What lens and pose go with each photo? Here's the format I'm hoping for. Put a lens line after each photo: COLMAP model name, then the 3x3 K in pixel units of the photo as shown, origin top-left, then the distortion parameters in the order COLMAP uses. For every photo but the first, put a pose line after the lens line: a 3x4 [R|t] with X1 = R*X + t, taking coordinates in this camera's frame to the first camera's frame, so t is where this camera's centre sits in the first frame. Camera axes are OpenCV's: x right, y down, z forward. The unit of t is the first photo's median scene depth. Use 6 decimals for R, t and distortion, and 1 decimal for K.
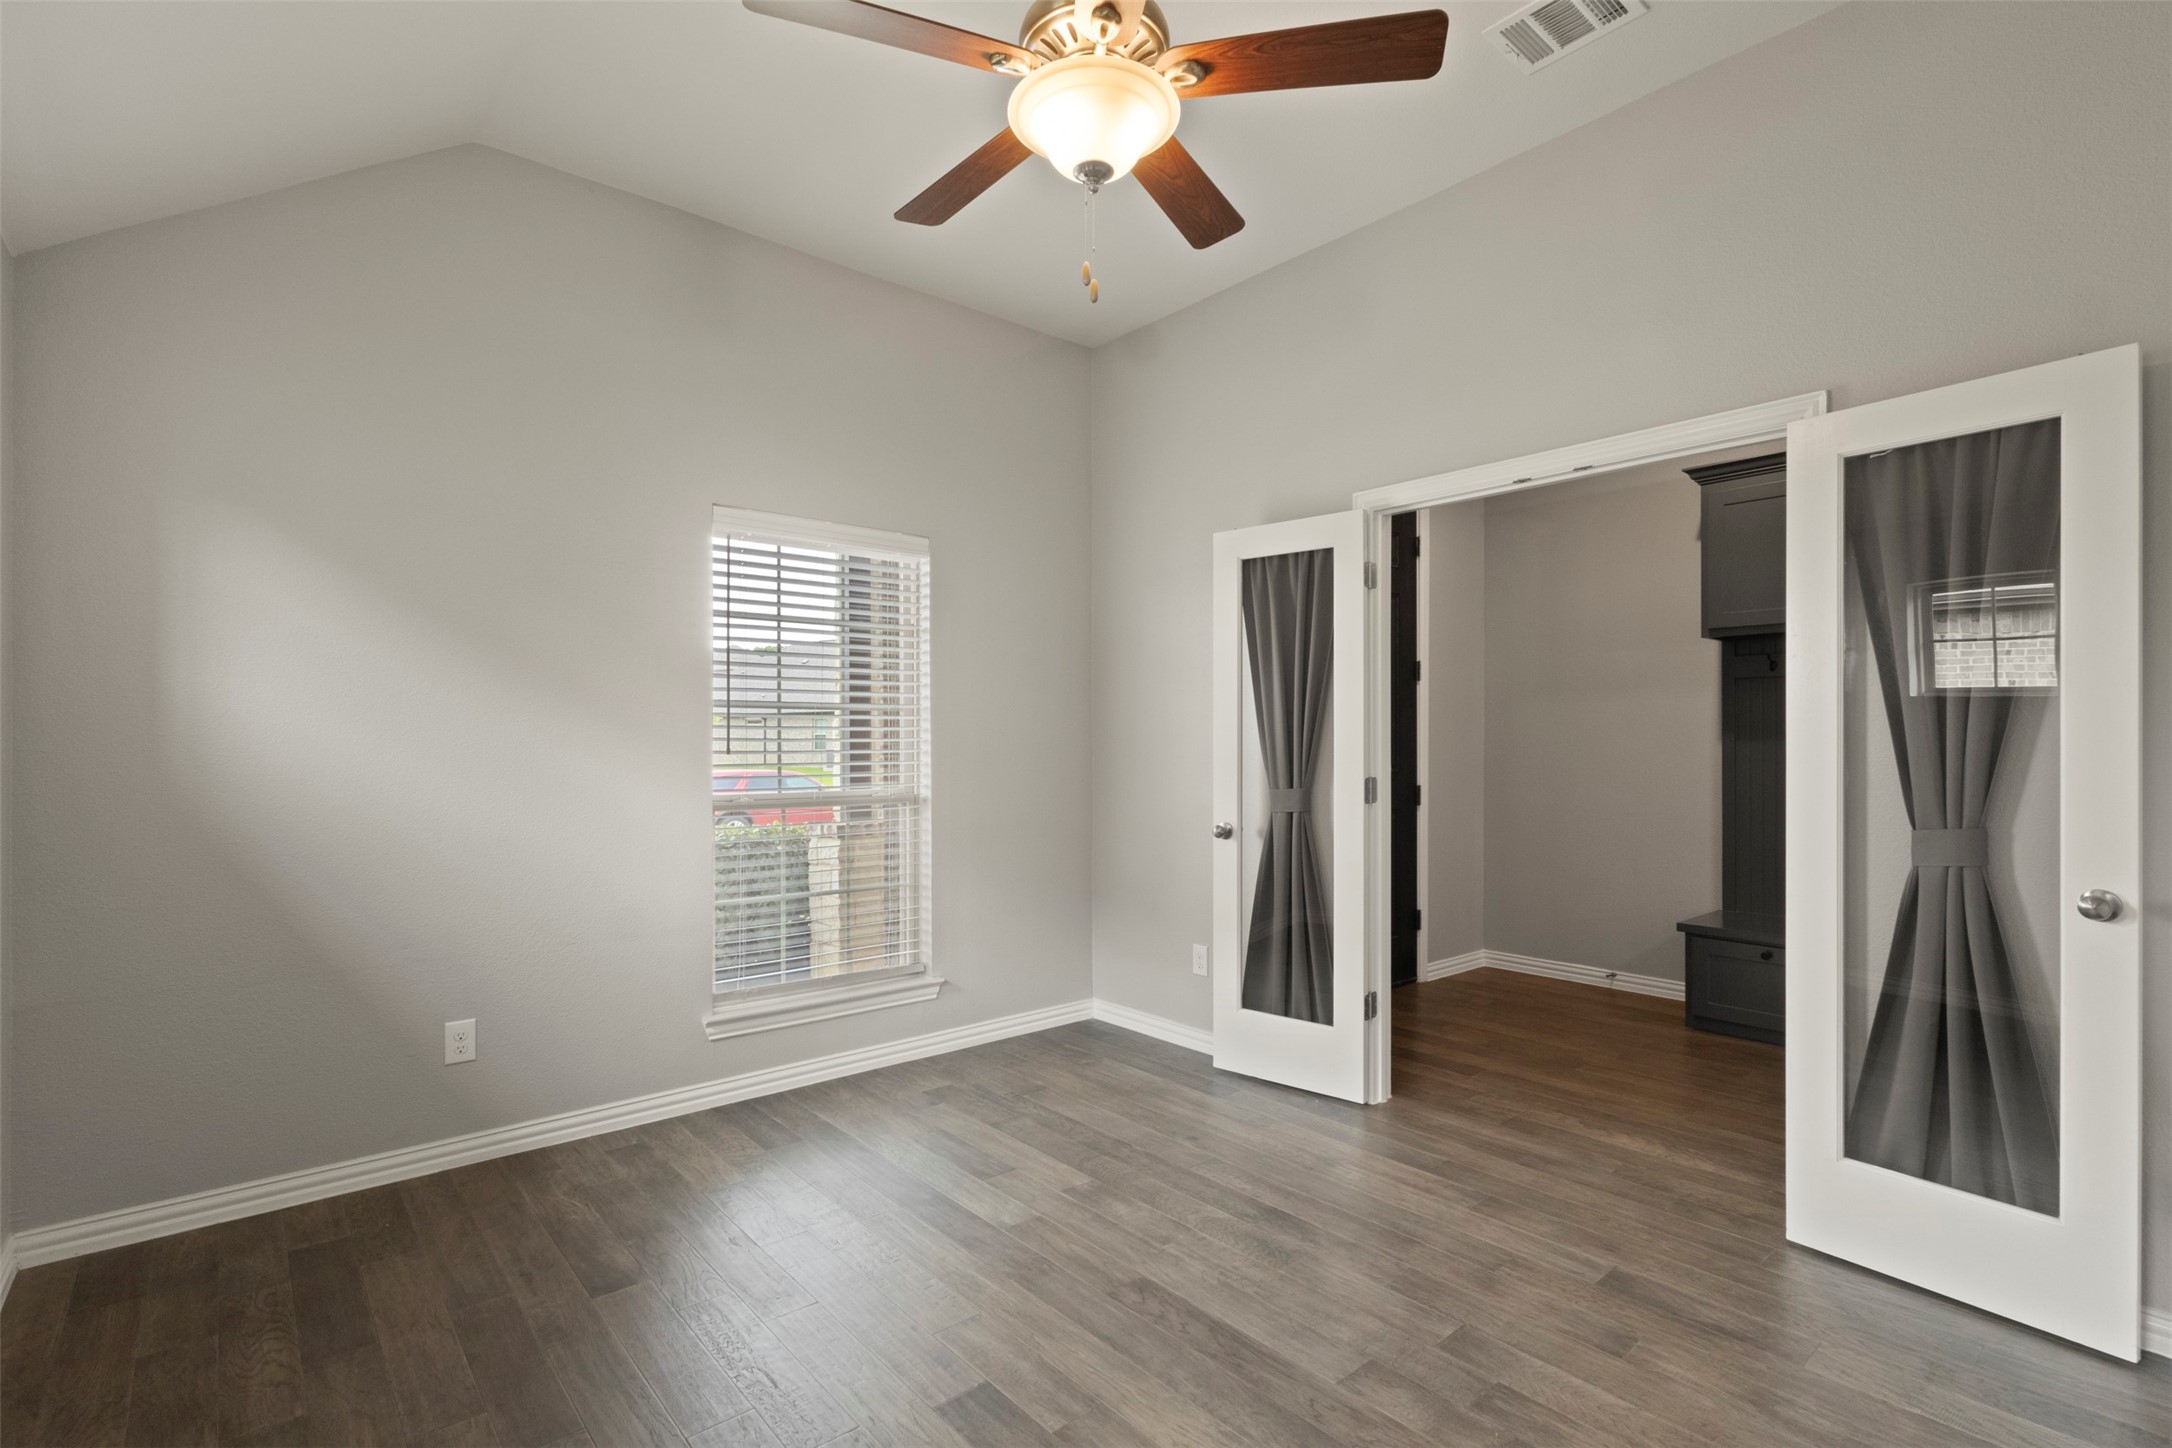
lens RADIAL K [[1005.4, 0, 1079.3], [0, 1005.4, 738.8], [0, 0, 1]] dist [0.000313, -0.000100]
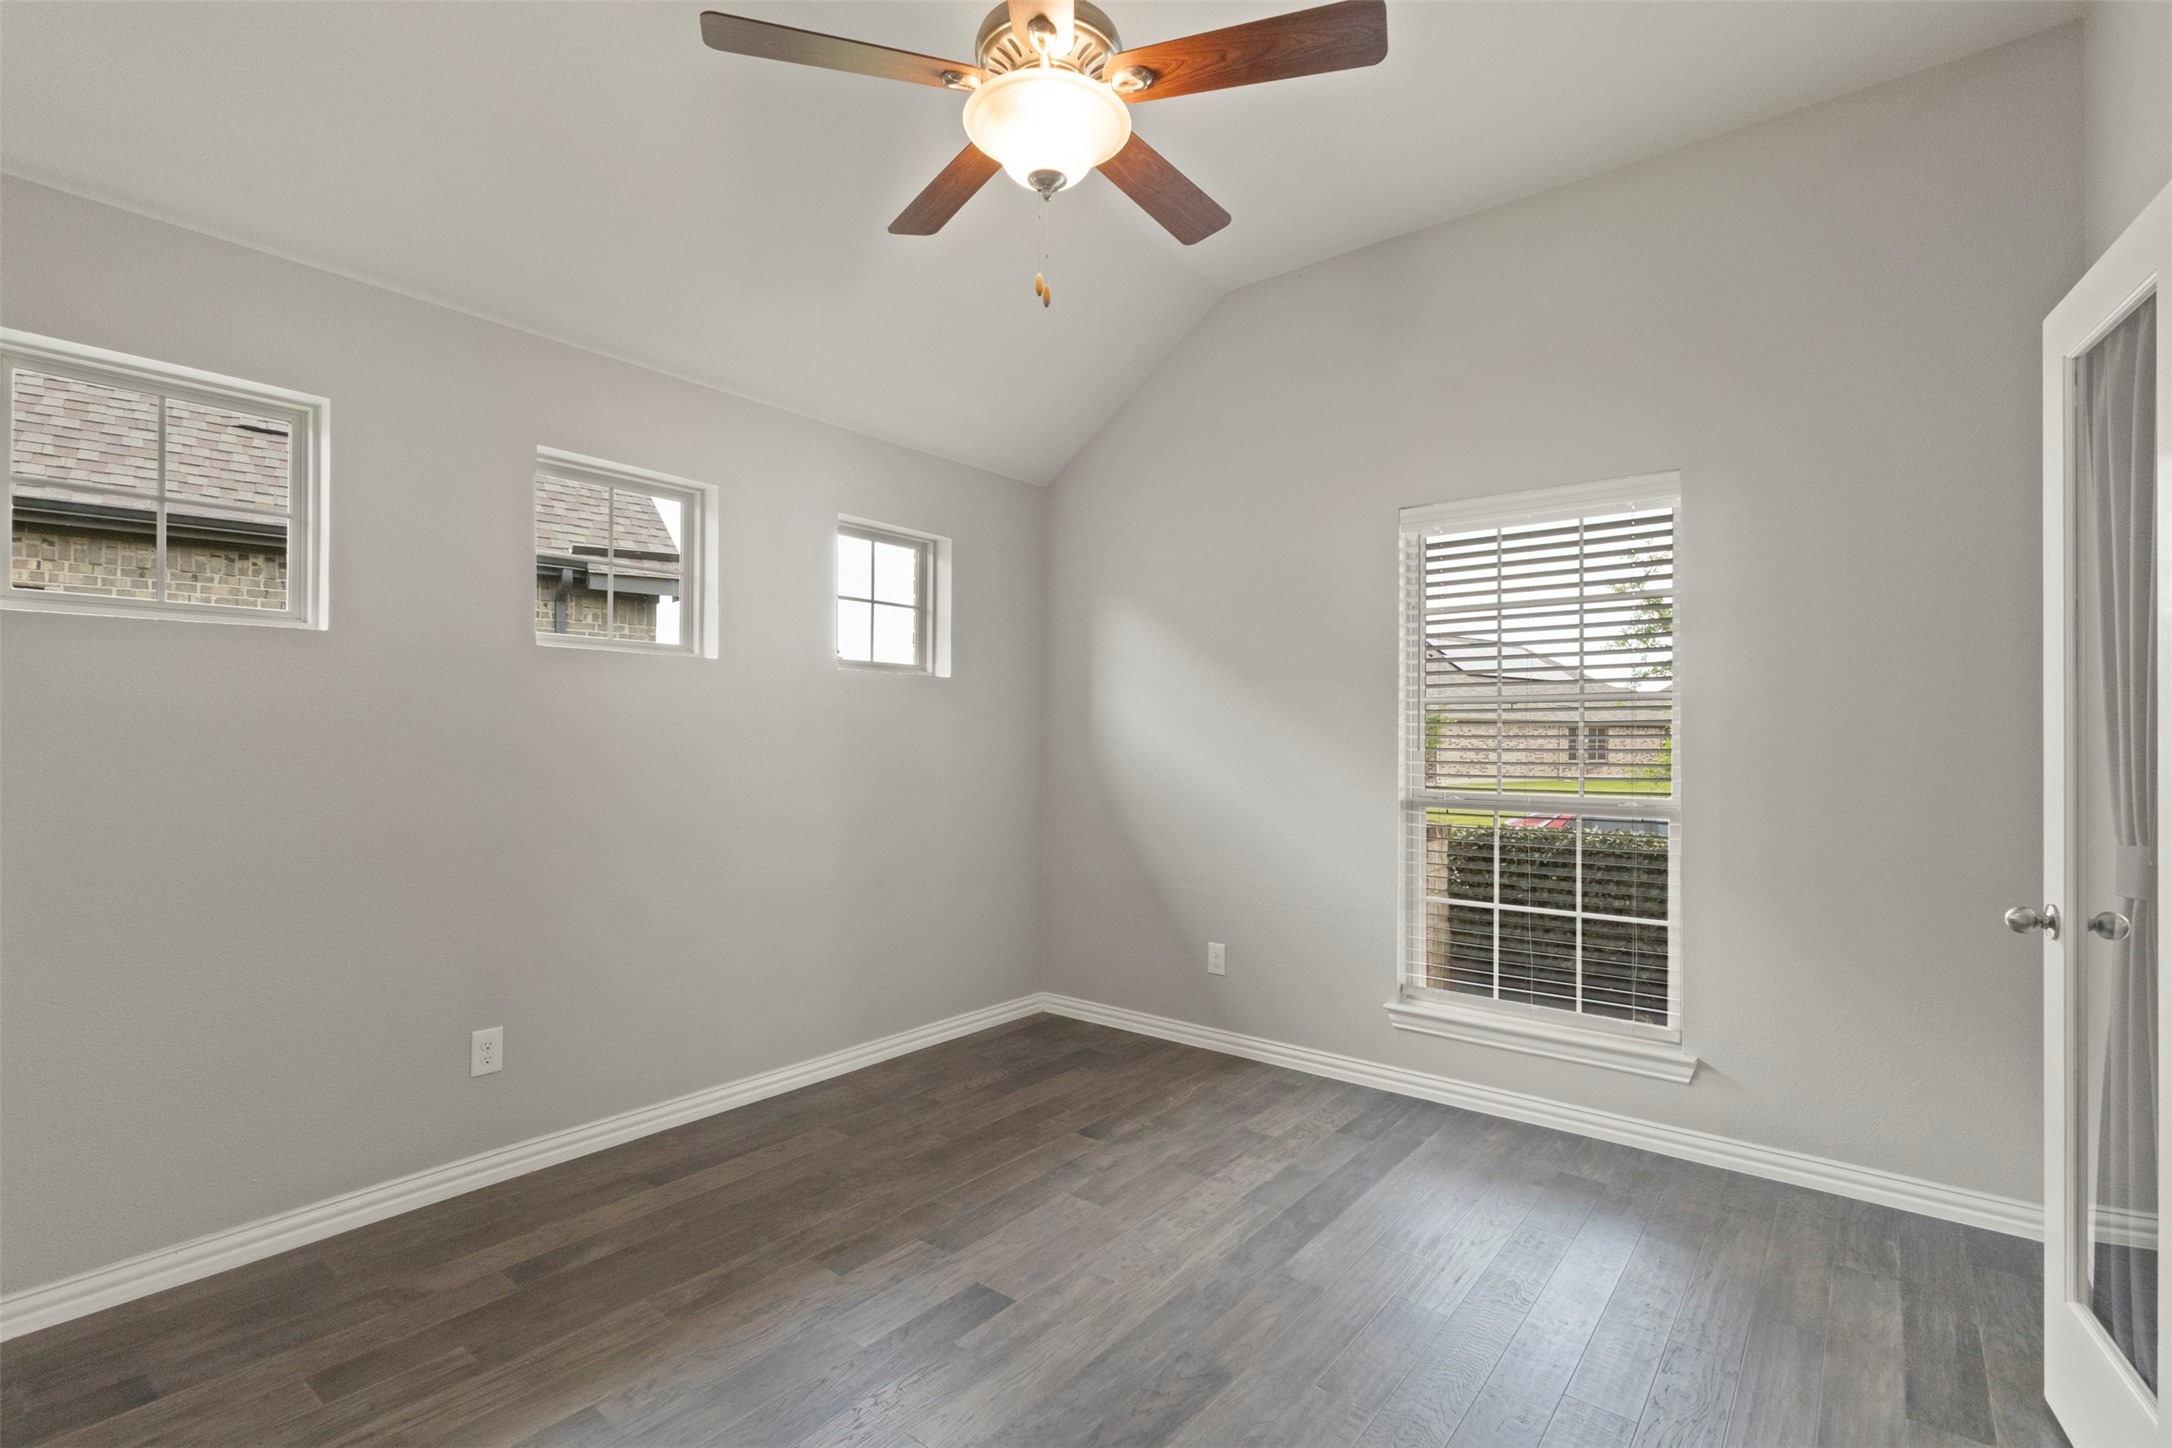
lens RADIAL K [[1005.4, 0, 1079.3], [0, 1005.4, 738.8], [0, 0, 1]] dist [0.000313, -0.000100]
pose [[0.181201, 0.001101, -0.983446, 0.683359], [0.002599, 0.999995, 0.001598, -0.000201], [0.983443, -0.002846, 0.181197, 0.566540]]
